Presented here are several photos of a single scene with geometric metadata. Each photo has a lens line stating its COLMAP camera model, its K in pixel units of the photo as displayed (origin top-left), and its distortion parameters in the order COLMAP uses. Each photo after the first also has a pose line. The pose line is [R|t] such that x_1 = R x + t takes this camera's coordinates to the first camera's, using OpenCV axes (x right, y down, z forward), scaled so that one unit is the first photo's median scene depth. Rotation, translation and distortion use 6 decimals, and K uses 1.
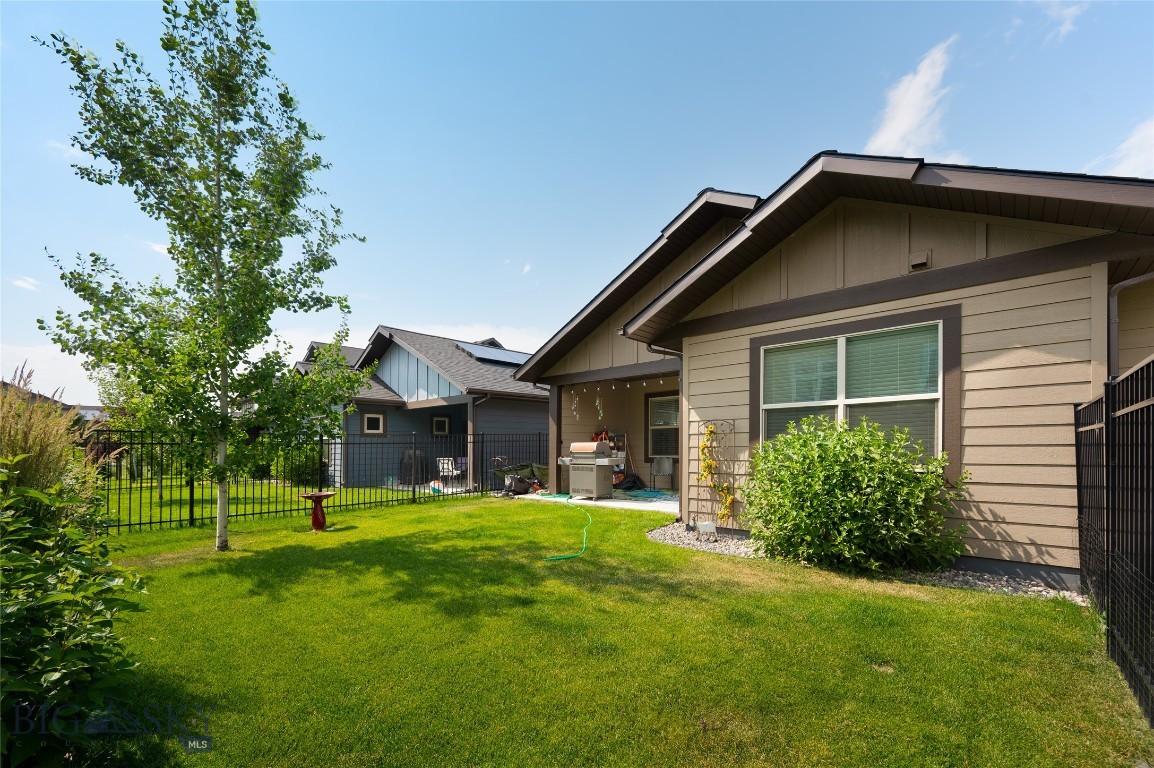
lens RADIAL K [[464.8, 0, 577.0], [0, 464.8, 384.0], [0, 0, 1]] dist [0.001462, 0.000184]
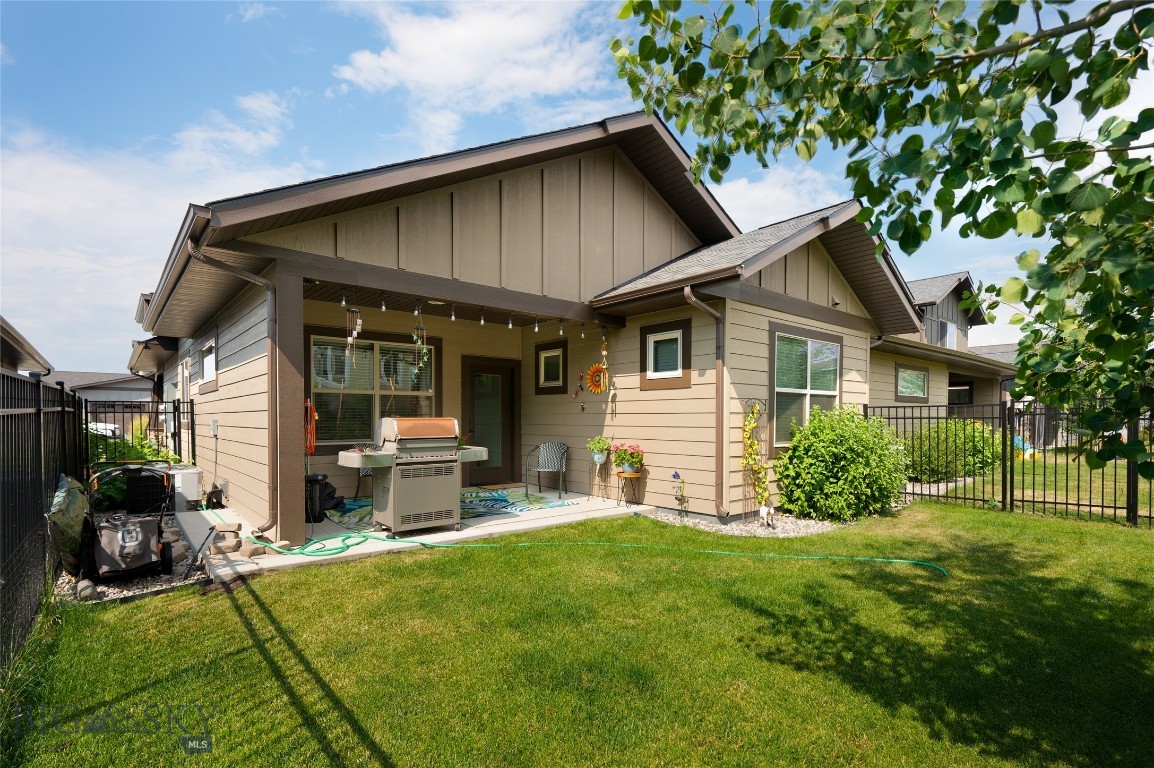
lens RADIAL K [[556.0, 0, 577.0], [0, 556.0, 384.0], [0, 0, 1]] dist [-0.001590, -0.000234]
pose [[0.120742, 0.077787, 0.989632, -0.901487], [-0.130878, 0.989470, -0.061806, 0.173864], [-0.984018, -0.122059, 0.129651, 1.276908]]
